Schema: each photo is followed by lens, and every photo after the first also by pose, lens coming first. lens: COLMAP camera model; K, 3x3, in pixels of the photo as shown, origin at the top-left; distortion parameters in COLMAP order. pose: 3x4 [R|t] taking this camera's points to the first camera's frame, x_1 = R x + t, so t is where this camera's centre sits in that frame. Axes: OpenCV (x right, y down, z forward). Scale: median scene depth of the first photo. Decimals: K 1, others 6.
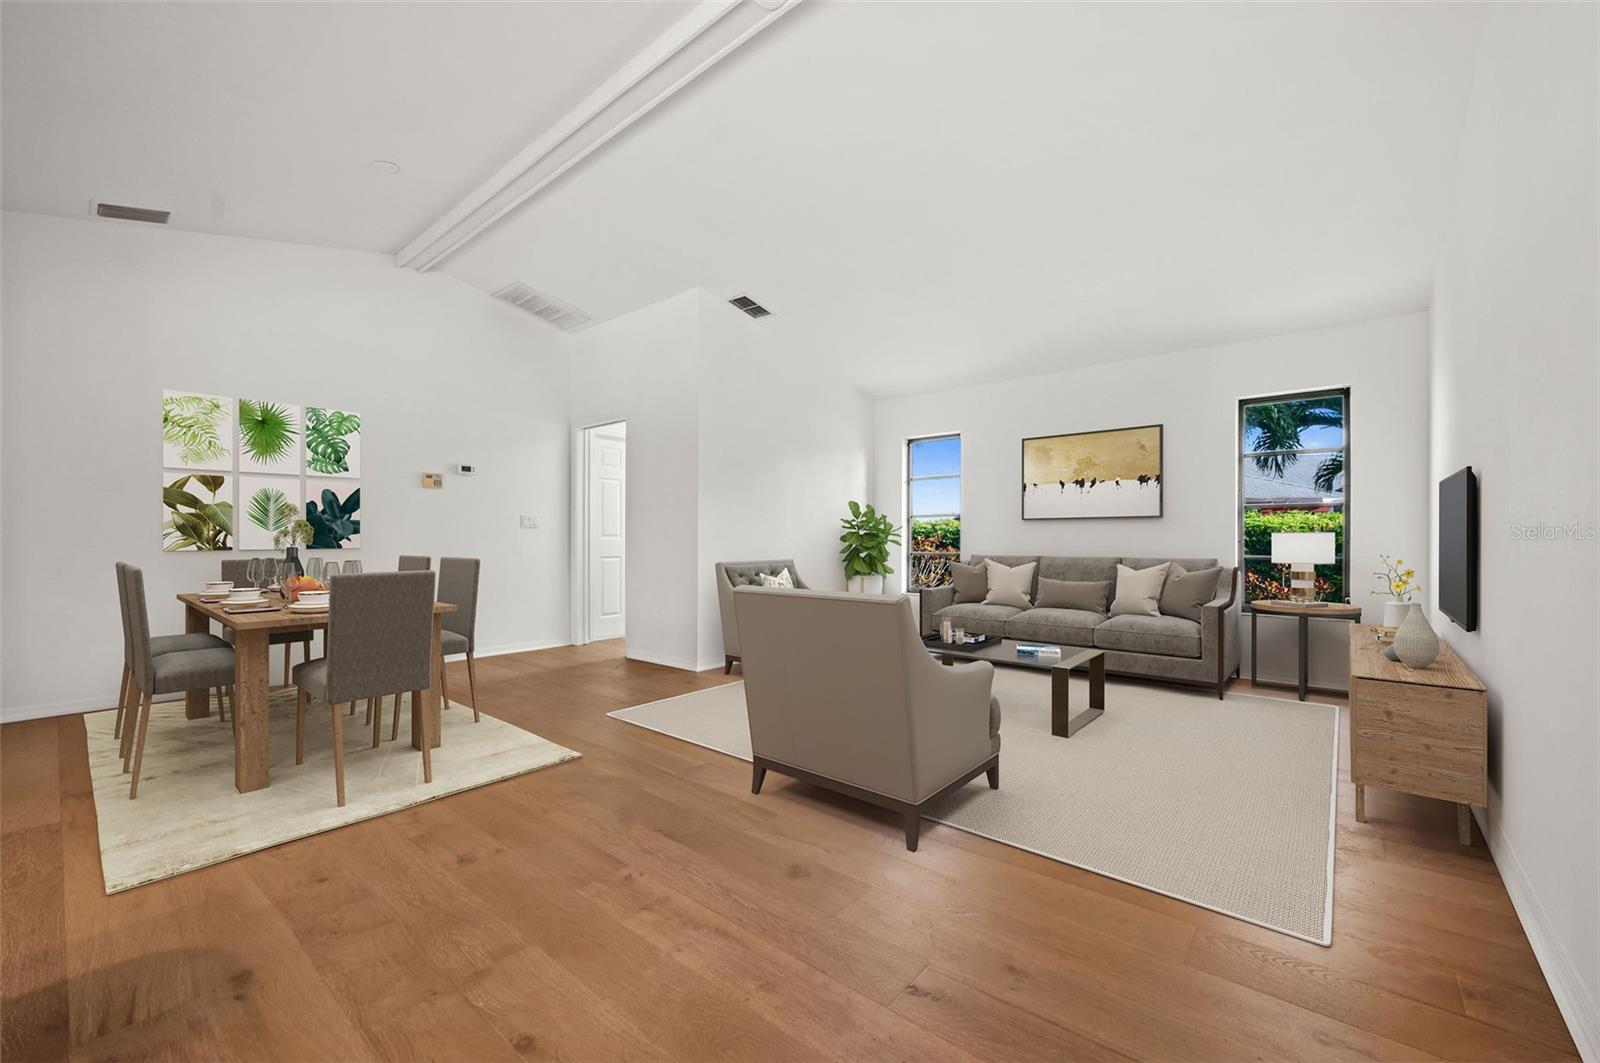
lens RADIAL K [[645.0, 0, 805.9], [0, 645.0, 538.5], [0, 0, 1]] dist [-0.003415, -0.000256]
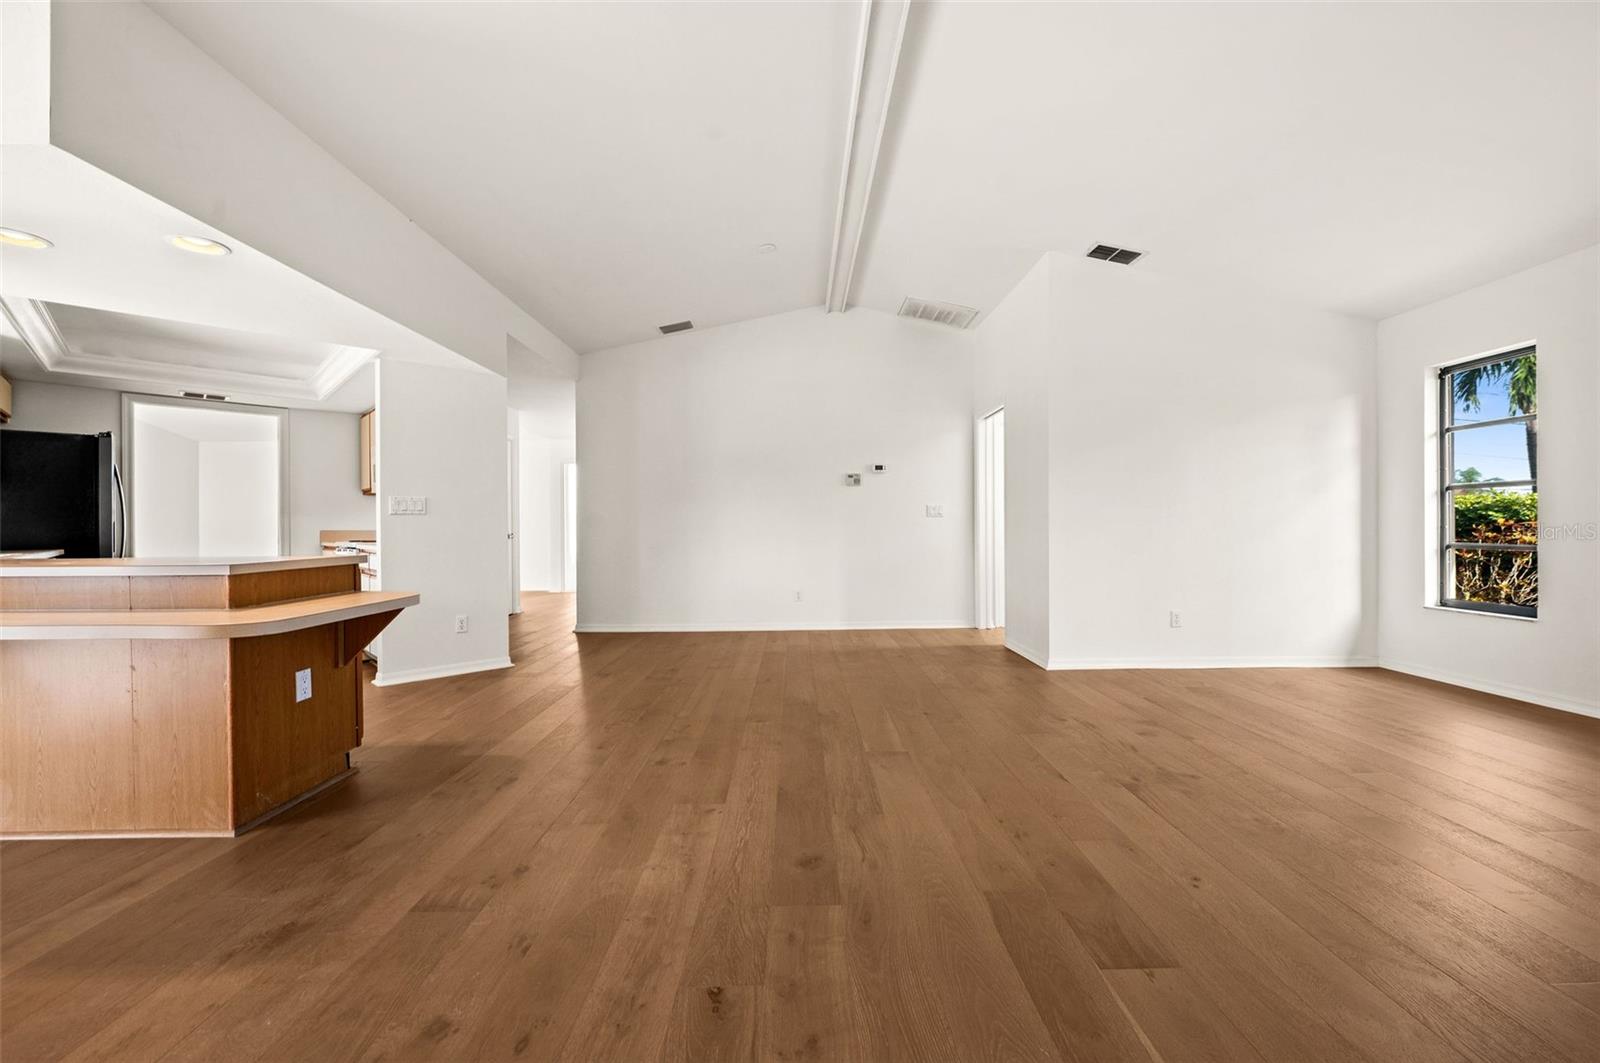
lens RADIAL K [[640.9, 0, 809.0], [0, 640.9, 525.8], [0, 0, 1]] dist [-0.001856, -0.000093]
pose [[0.659548, -0.006070, -0.751638, 0.290560], [0.007494, 0.999971, -0.001500, -0.000658], [0.751625, -0.004643, 0.659575, 0.137432]]
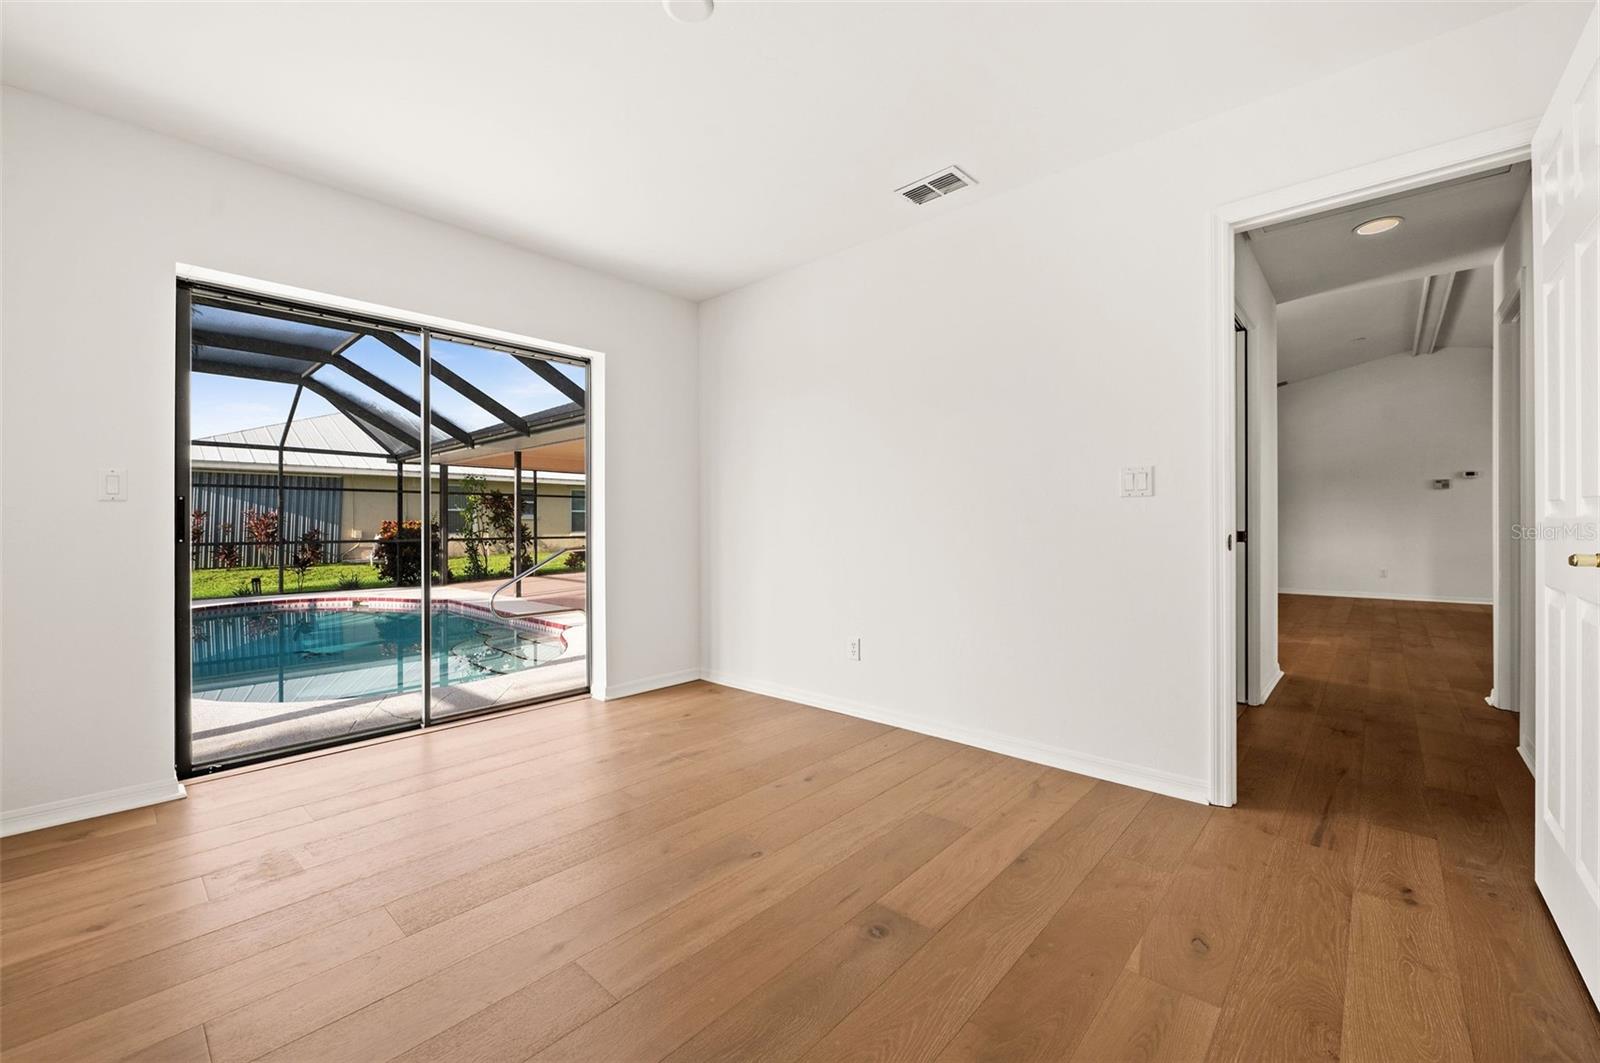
lens RADIAL K [[640.9, 0, 809.0], [0, 640.9, 525.8], [0, 0, 1]] dist [-0.001856, -0.000093]
pose [[-0.028619, 0.002068, -0.999588, 1.049435], [0.004973, 0.999986, 0.001926, 0.000250], [0.999578, -0.004915, -0.028629, -0.504395]]
